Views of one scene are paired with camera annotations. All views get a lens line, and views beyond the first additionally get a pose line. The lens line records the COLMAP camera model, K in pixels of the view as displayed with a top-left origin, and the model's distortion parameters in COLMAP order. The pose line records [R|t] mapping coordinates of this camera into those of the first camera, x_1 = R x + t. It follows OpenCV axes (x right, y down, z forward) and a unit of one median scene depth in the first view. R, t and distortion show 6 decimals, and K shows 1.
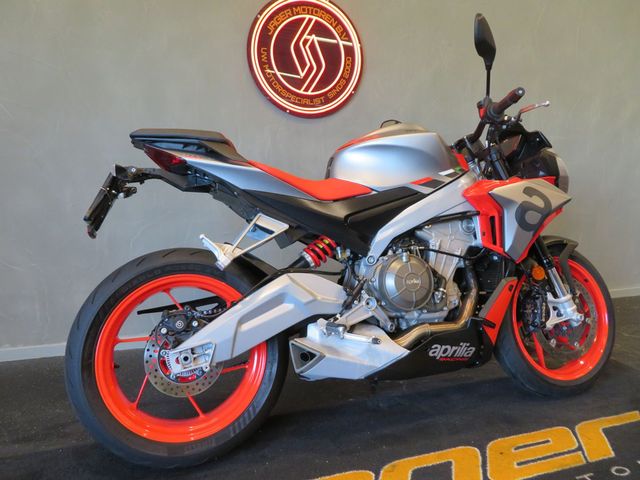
lens RADIAL K [[458.2, 0, 324.1], [0, 458.2, 241.8], [0, 0, 1]] dist [-0.004891, 0.000339]
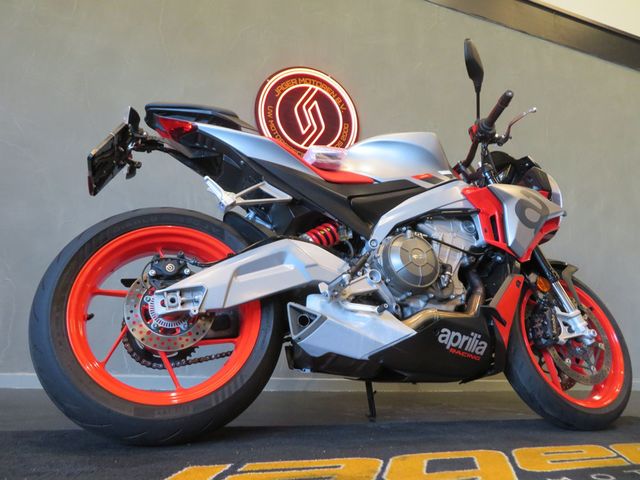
lens RADIAL K [[458.2, 0, 323.7], [0, 458.2, 243.2], [0, 0, 1]] dist [-0.004891, 0.000339]
pose [[0.998472, 0.045439, 0.031444, -0.033795], [-0.032789, 0.945229, -0.324756, 0.355791], [-0.044479, 0.323229, 0.945275, 0.087689]]
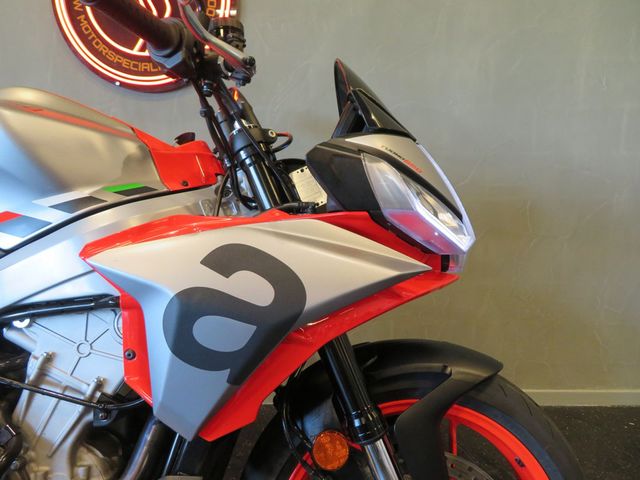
lens RADIAL K [[458.2, 0, 313.4], [0, 458.2, 239.3], [0, 0, 1]] dist [-0.004891, 0.000339]
pose [[0.939284, 0.055844, -0.338566, 0.653282], [-0.045217, 0.998208, 0.039202, -0.146852], [0.340148, -0.021513, 0.940126, 0.706769]]
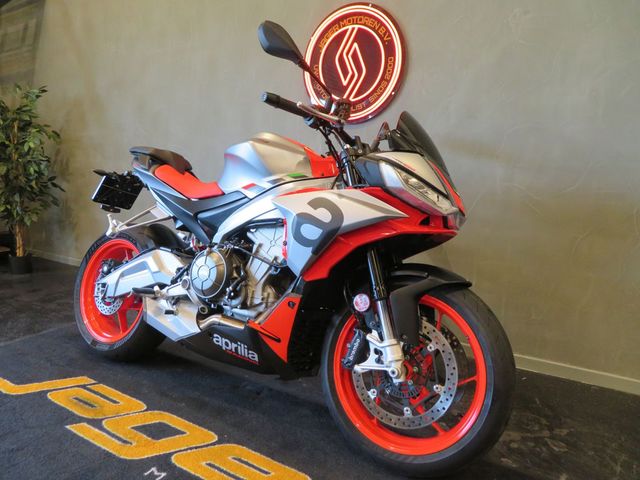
lens RADIAL K [[458.2, 0, 320.9], [0, 458.2, 240.1], [0, 0, 1]] dist [-0.004891, 0.000339]
pose [[0.628887, 0.126905, -0.767070, 1.179418], [-0.124956, 0.990262, 0.061384, -0.096531], [0.767390, 0.057247, 0.638620, 0.458405]]
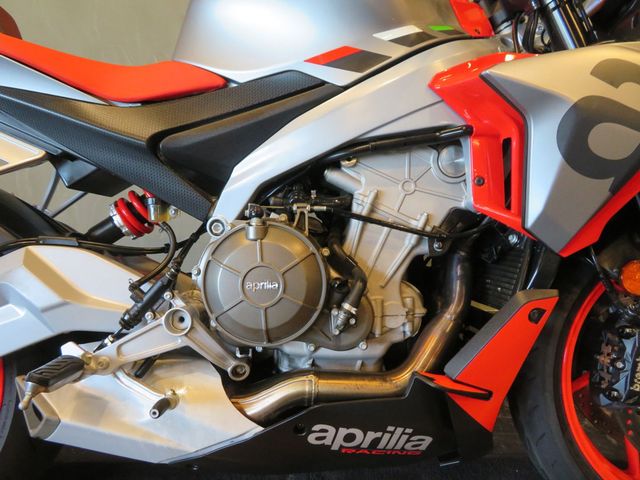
lens RADIAL K [[458.2, 0, 319.0], [0, 458.2, 242.2], [0, 0, 1]] dist [-0.004891, 0.000339]
pose [[0.947063, 0.072567, -0.312738, 0.357537], [-0.033448, 0.991121, 0.128689, -0.011847], [0.319300, -0.111416, 0.941081, 0.572952]]
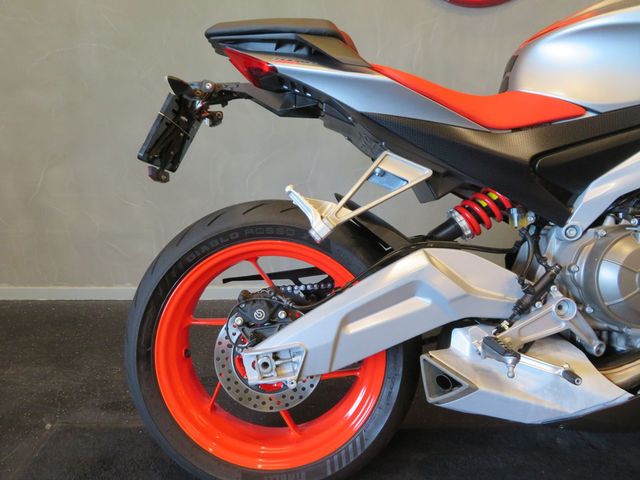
lens RADIAL K [[458.2, 0, 321.1], [0, 458.2, 239.2], [0, 0, 1]] dist [-0.004891, 0.000339]
pose [[0.942217, 0.075295, -0.326432, -0.008773], [-0.025019, 0.987509, 0.155565, -0.035188], [0.334067, -0.138409, 0.932331, 0.338778]]
